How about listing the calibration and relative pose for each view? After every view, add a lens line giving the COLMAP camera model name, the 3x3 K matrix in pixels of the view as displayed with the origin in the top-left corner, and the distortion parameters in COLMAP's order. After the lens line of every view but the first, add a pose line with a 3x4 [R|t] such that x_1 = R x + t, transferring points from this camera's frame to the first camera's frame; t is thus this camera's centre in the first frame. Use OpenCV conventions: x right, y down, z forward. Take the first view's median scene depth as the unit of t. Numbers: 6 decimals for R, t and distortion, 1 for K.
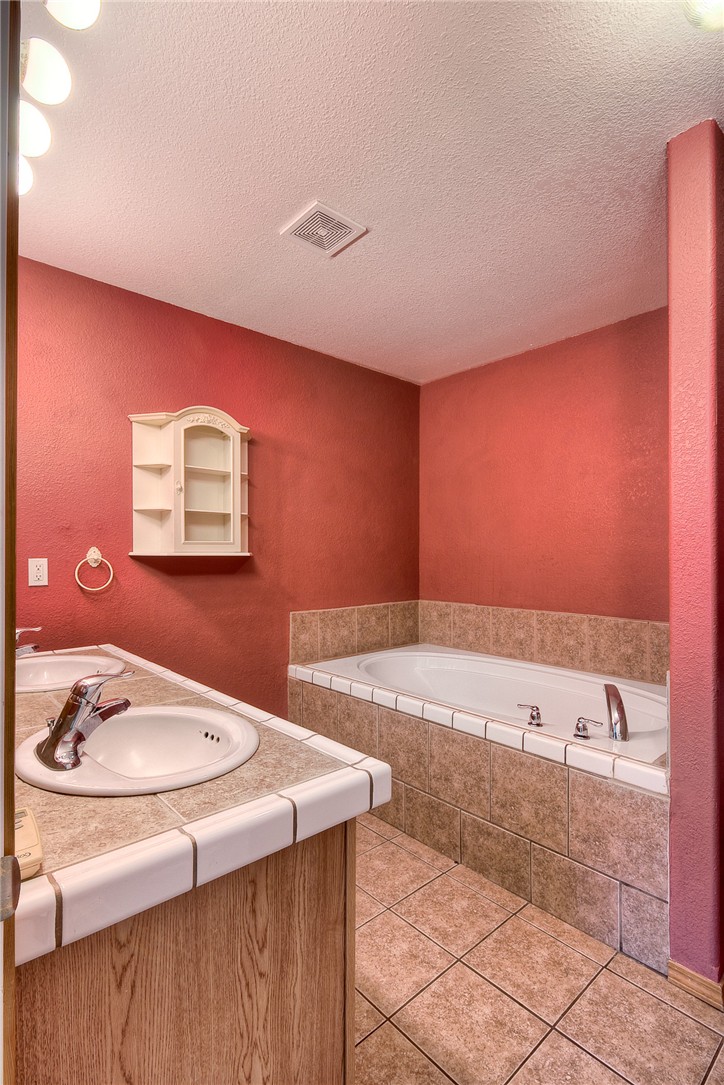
lens RADIAL K [[512.9, 0, 362.2], [0, 512.9, 549.7], [0, 0, 1]] dist [0.002746, -0.006472]
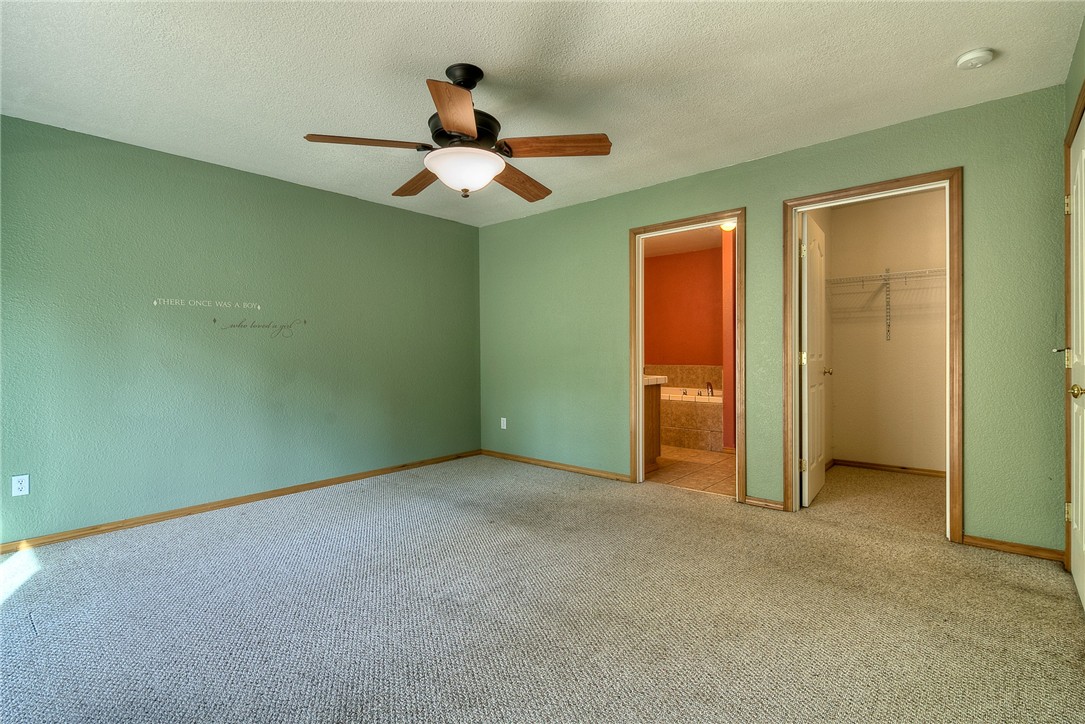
lens RADIAL K [[512.9, 0, 545.2], [0, 512.9, 360.2], [0, 0, 1]] dist [0.002746, -0.006472]
pose [[0.991298, -0.009591, 0.131287, -0.976693], [0.006969, 0.999767, 0.020416, 0.073141], [-0.131452, -0.019323, 0.991134, -2.107251]]
